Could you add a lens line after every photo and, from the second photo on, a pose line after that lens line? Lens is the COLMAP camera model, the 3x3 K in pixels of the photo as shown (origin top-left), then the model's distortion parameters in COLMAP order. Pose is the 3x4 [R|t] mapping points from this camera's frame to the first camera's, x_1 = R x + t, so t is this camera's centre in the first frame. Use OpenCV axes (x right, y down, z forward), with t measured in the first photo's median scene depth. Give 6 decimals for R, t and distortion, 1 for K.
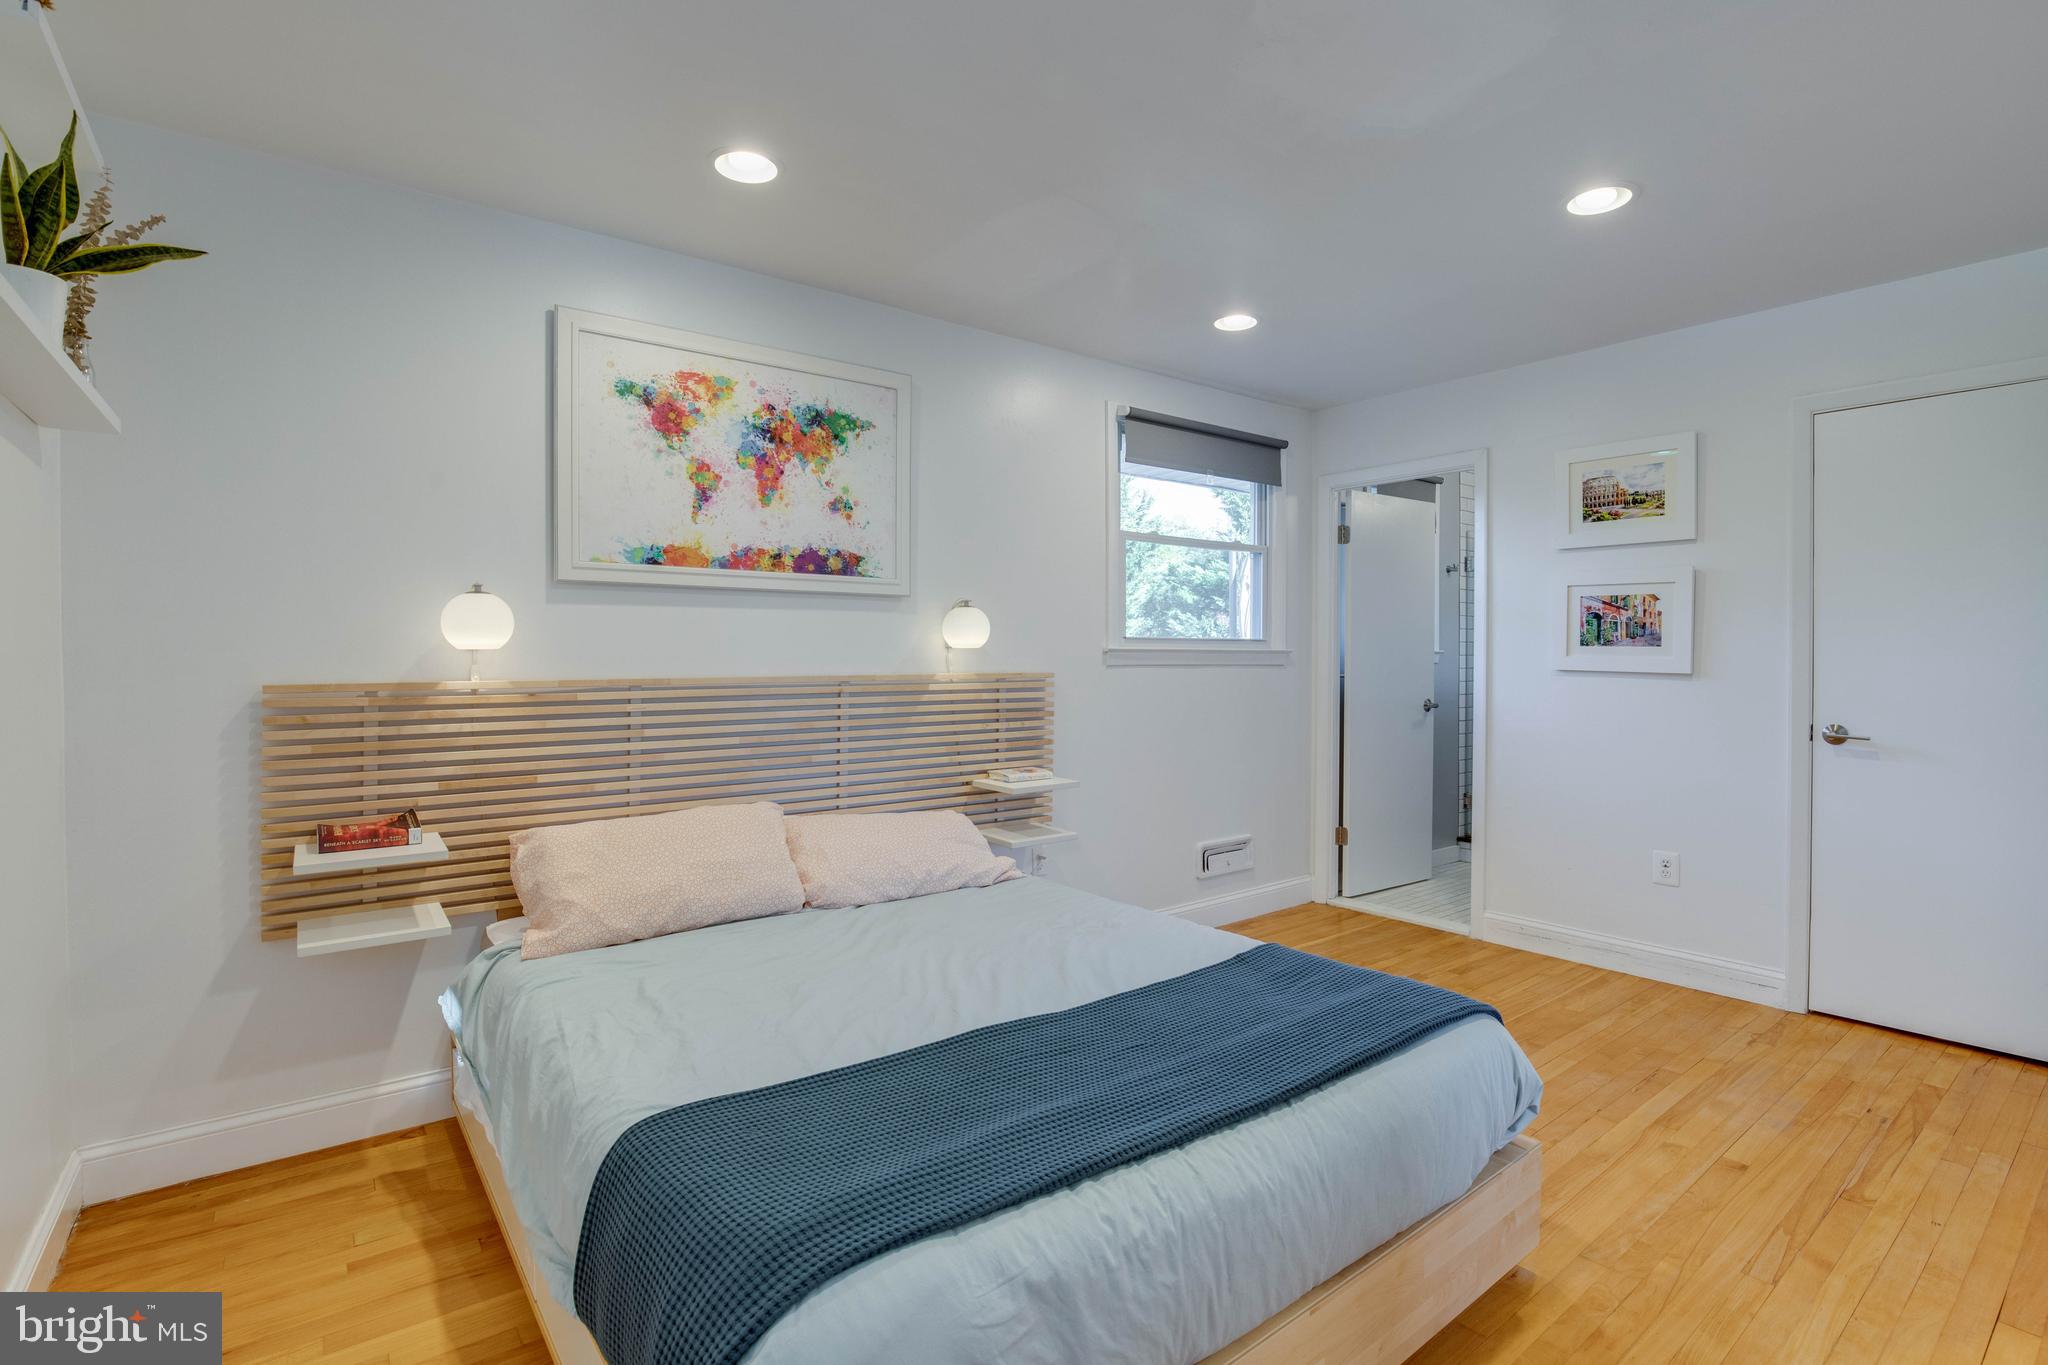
lens RADIAL K [[938.9, 0, 1009.4], [0, 938.9, 678.5], [0, 0, 1]] dist [-0.047596, 0.000456]
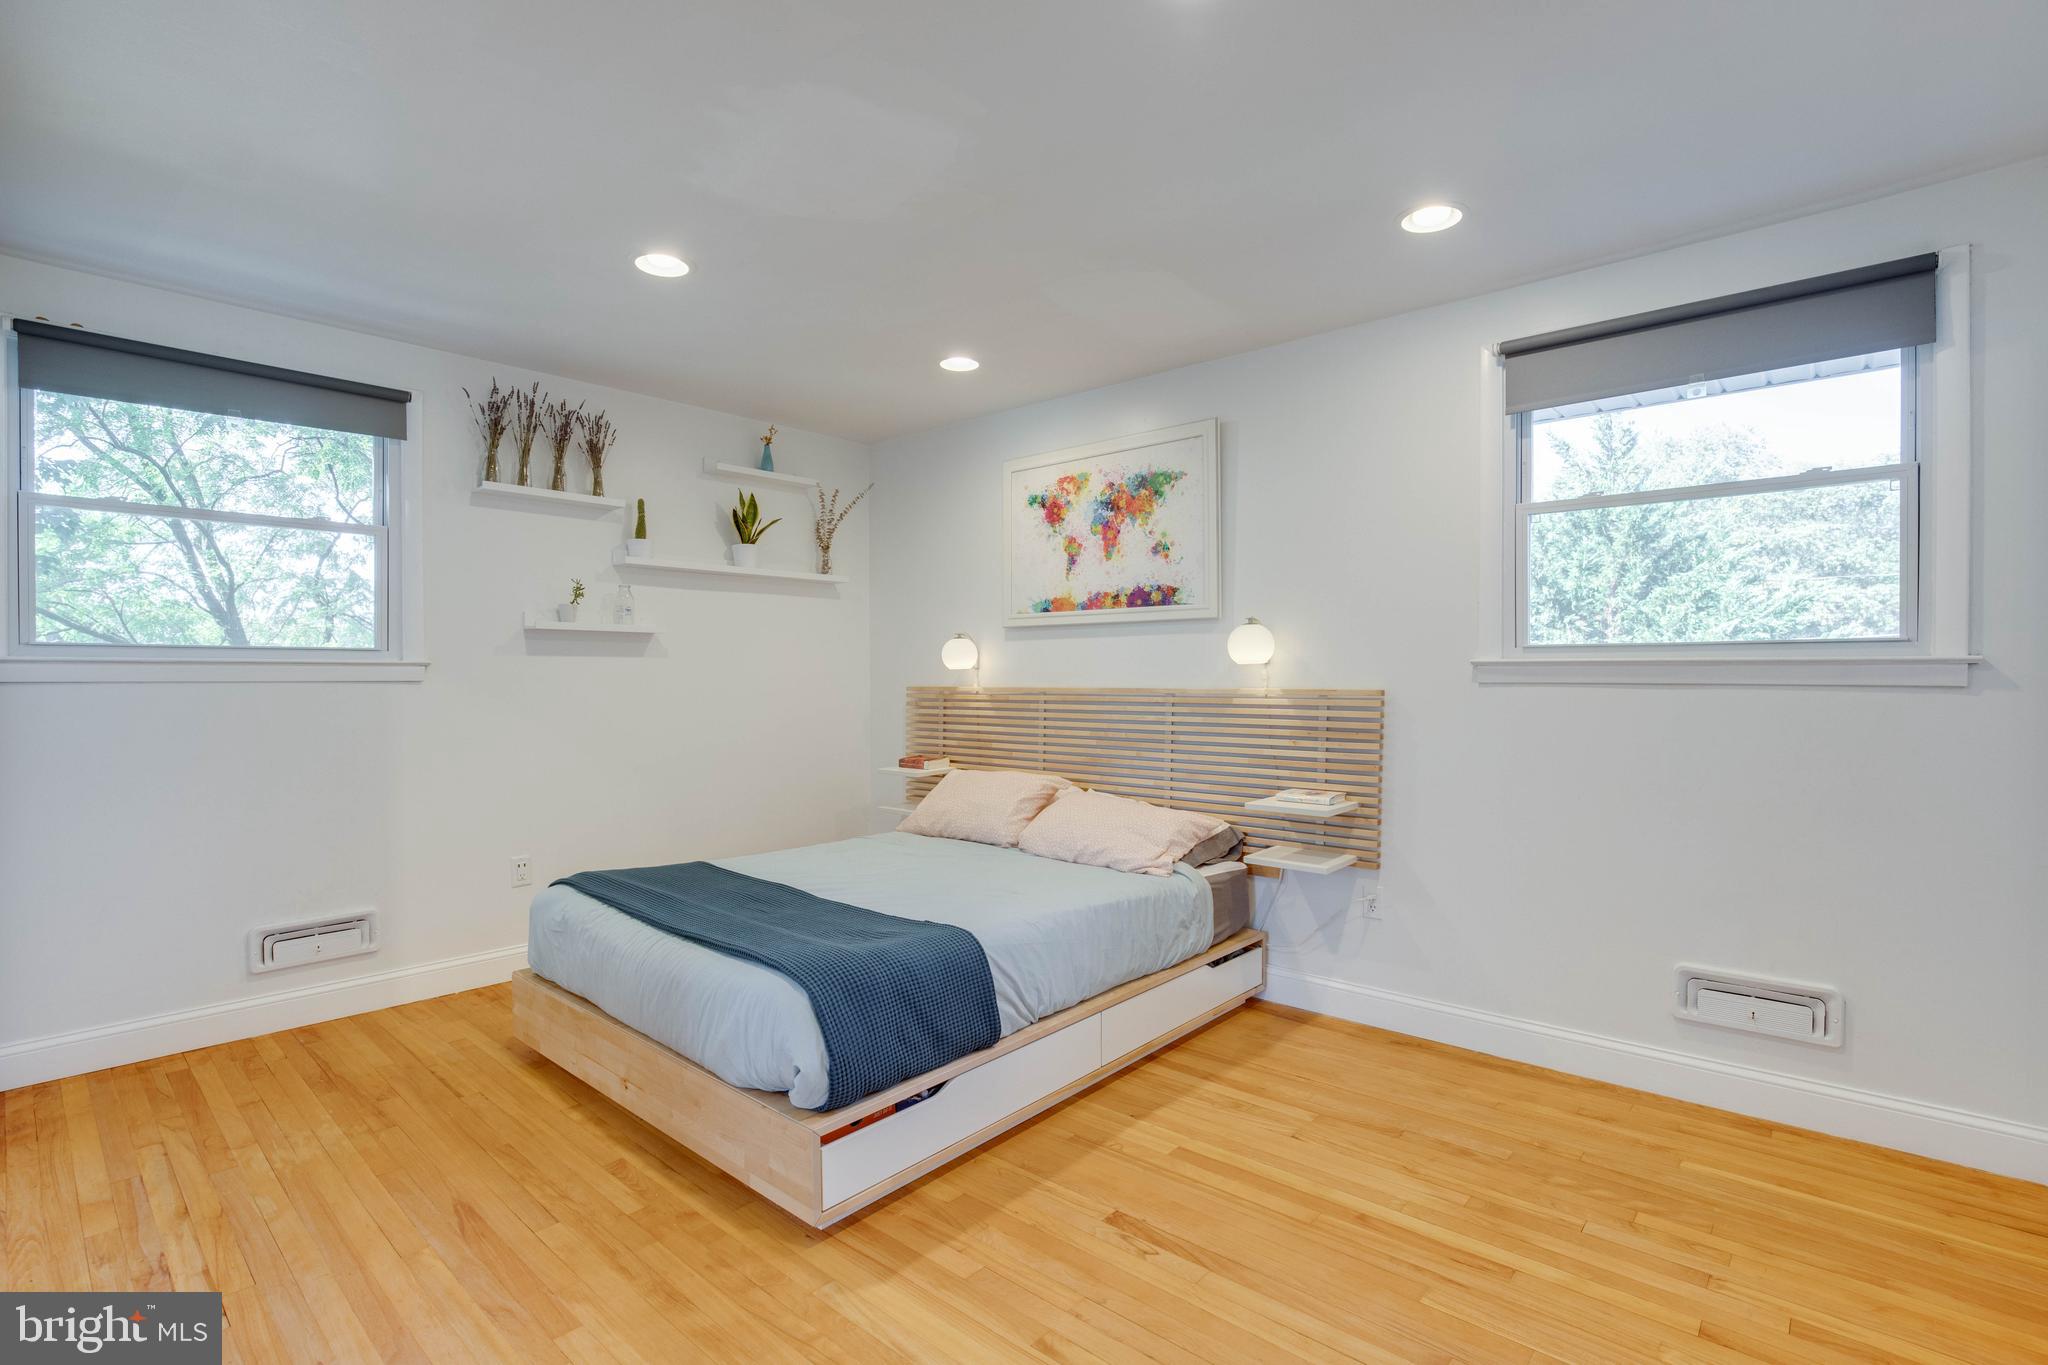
lens RADIAL K [[938.9, 0, 1009.4], [0, 938.9, 678.5], [0, 0, 1]] dist [-0.047596, 0.000456]
pose [[0.191820, 0.008631, -0.981392, 0.978661], [-0.015214, 0.999867, 0.005820, -0.020090], [0.981312, 0.013814, 0.191926, 0.579309]]
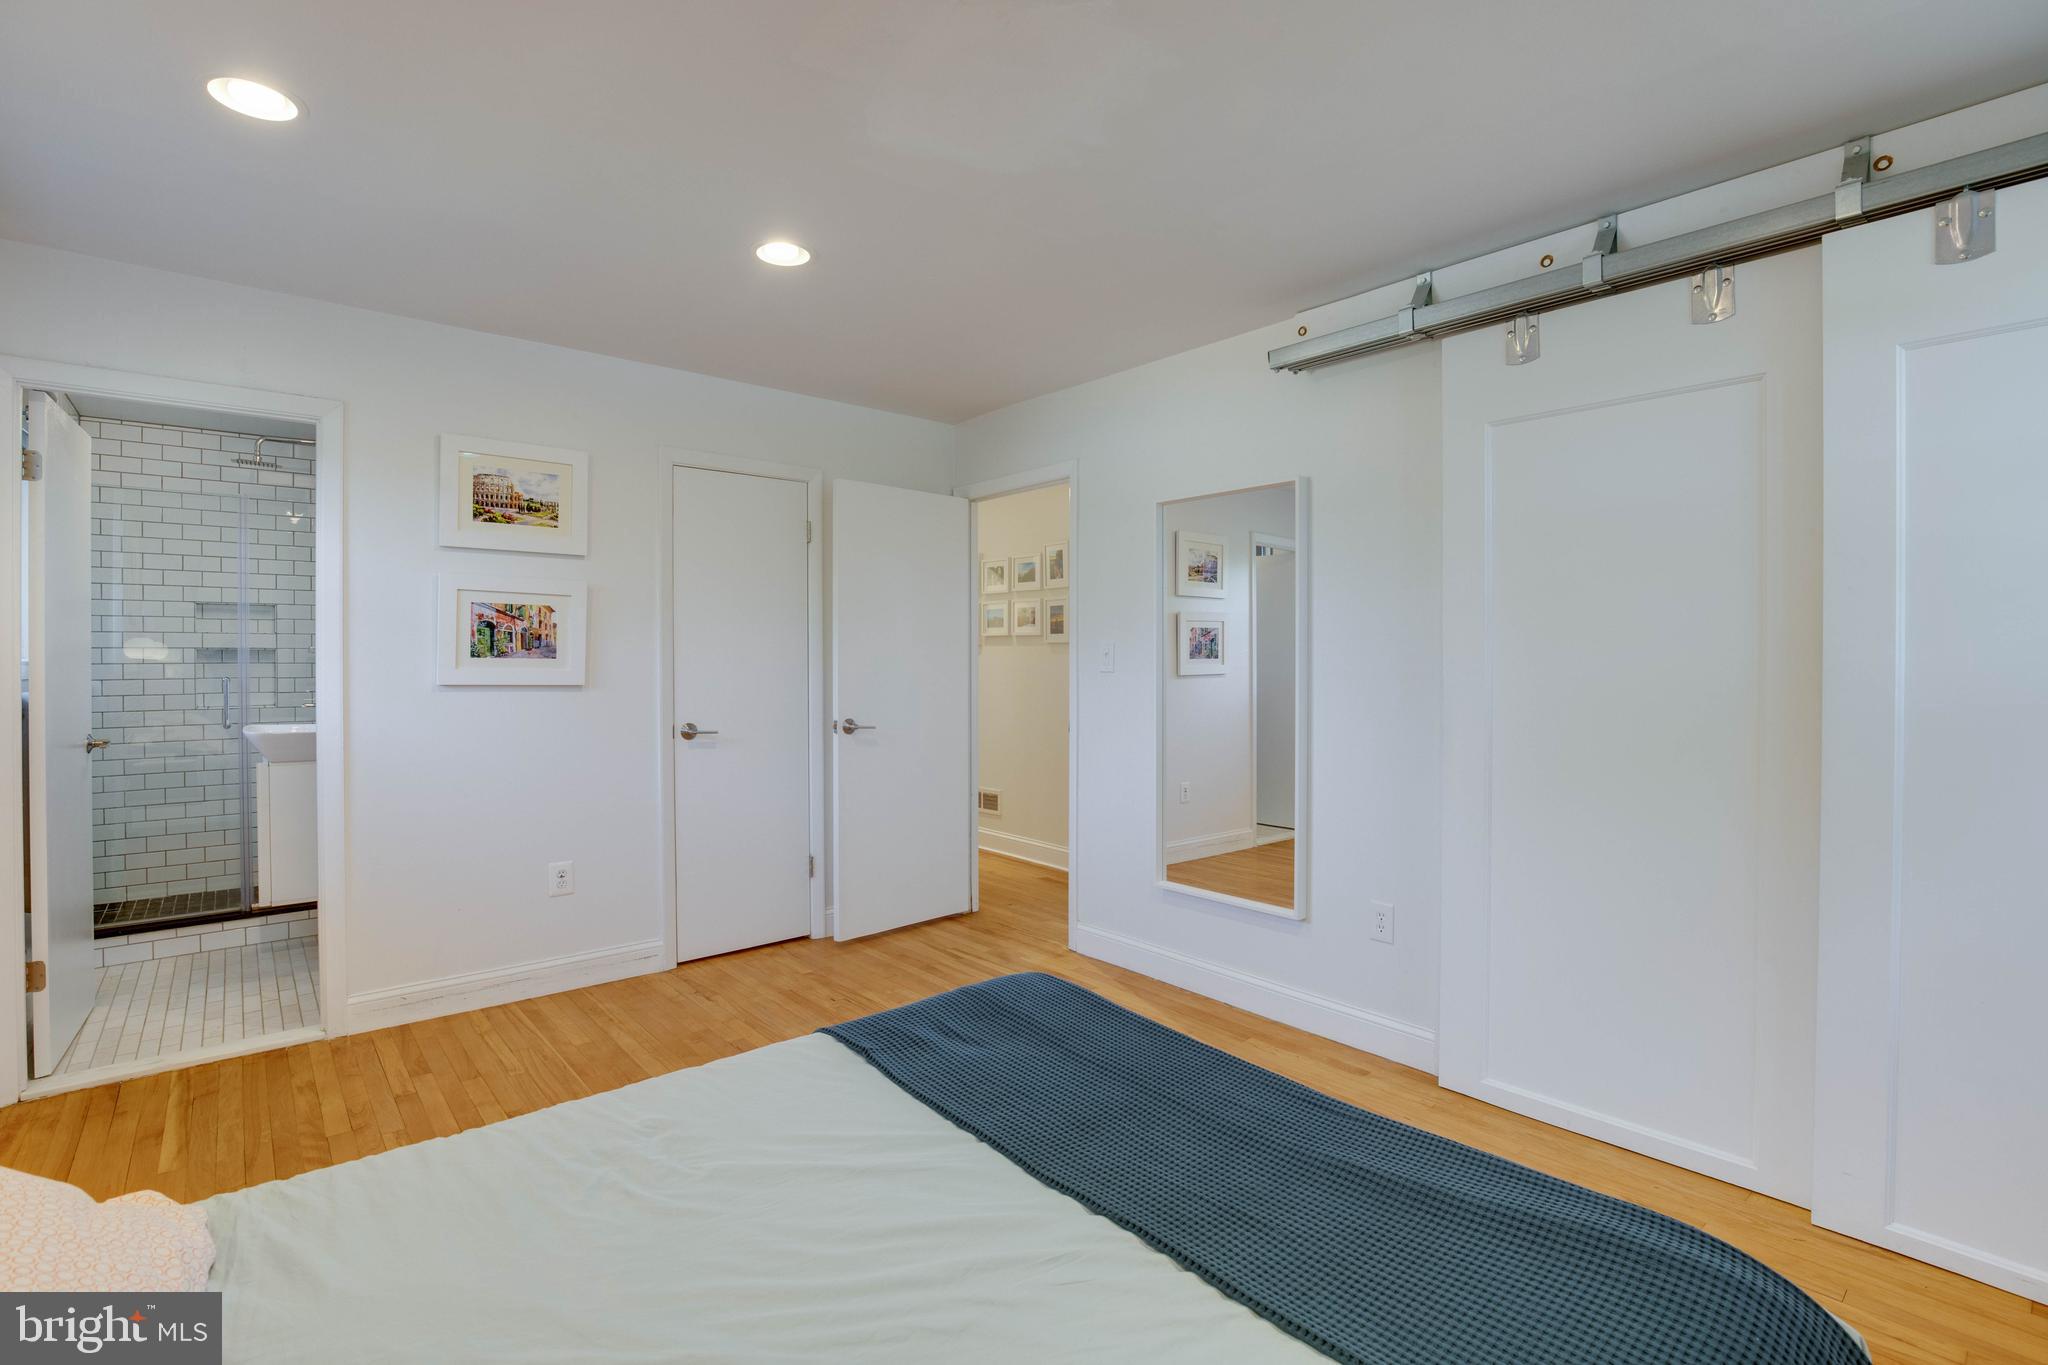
lens RADIAL K [[938.9, 0, 1009.4], [0, 938.9, 678.5], [0, 0, 1]] dist [-0.047596, 0.000456]
pose [[-0.067575, -0.015562, 0.997593, -0.363168], [0.027308, 0.999475, 0.017441, -0.018817], [-0.997340, 0.028421, -0.067114, 0.625473]]
